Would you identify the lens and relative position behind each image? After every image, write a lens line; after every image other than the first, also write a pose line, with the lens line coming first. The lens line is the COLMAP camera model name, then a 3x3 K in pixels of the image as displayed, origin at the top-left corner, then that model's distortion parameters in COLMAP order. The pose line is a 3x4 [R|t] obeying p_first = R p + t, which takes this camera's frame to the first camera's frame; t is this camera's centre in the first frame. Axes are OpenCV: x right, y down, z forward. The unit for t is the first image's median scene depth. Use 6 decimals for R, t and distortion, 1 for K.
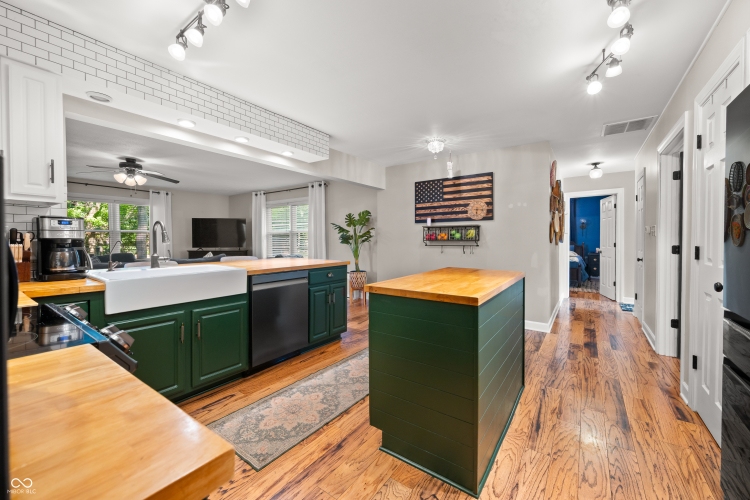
lens RADIAL K [[299.1, 0, 377.4], [0, 299.1, 245.3], [0, 0, 1]] dist [-0.000504, -0.000061]
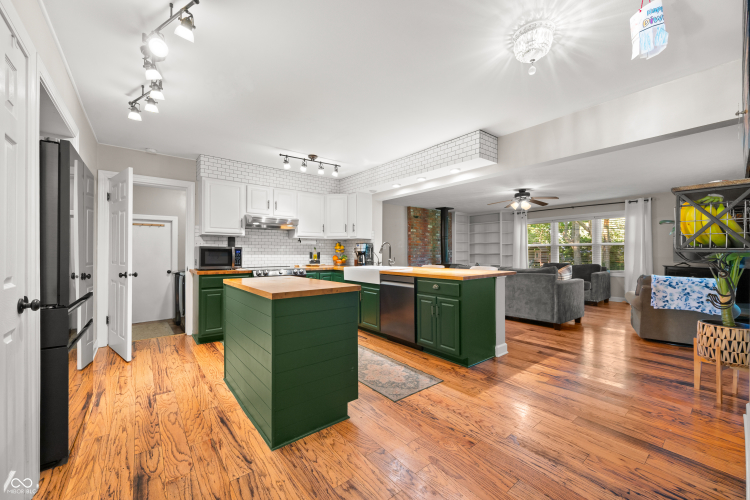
lens RADIAL K [[294.3, 0, 373.2], [0, 294.3, 252.1], [0, 0, 1]] dist [-0.001231, -0.000073]
pose [[-0.283511, -0.001908, -0.958967, 0.628285], [-0.016939, 0.999852, 0.003018, -0.011072], [0.958819, 0.017100, -0.283502, 0.809533]]
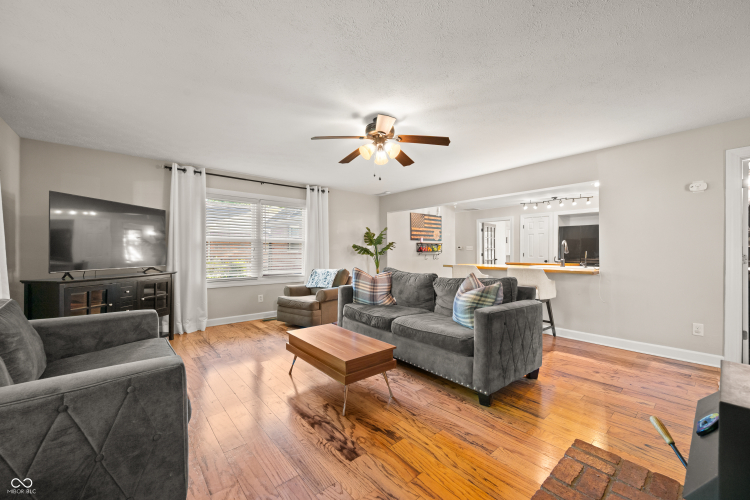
lens RADIAL K [[296.4, 0, 378.7], [0, 296.4, 251.4], [0, 0, 1]] dist [-0.000733, -0.000008]
pose [[0.234499, 0.002238, 0.972114, -1.534043], [0.019108, 0.999794, -0.006911, -0.012092], [-0.971928, 0.020195, 0.234408, 0.930299]]
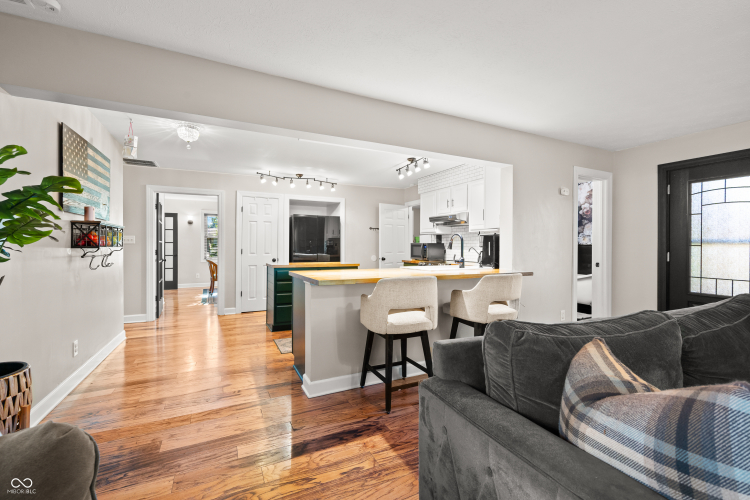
lens RADIAL K [[322.0, 0, 374.6], [0, 322.0, 245.9], [0, 0, 1]] dist [0.002172, 0.000251]
pose [[-0.876947, -0.000405, 0.480587, -0.617053], [0.006737, 0.999891, 0.013136, -0.025012], [-0.480540, 0.014758, -0.876849, 1.386210]]
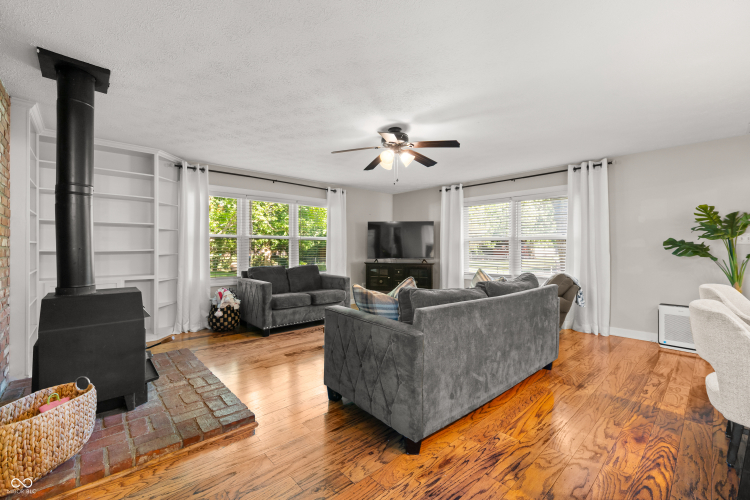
lens RADIAL K [[297.9, 0, 342.8], [0, 297.9, 250.3], [0, 0, 1]] dist [-0.037319, 0.000065]
pose [[0.961487, 0.010396, -0.274653, -0.816897], [-0.015410, 0.999752, -0.016104, 0.001633], [0.274417, 0.019716, 0.961409, 0.370917]]
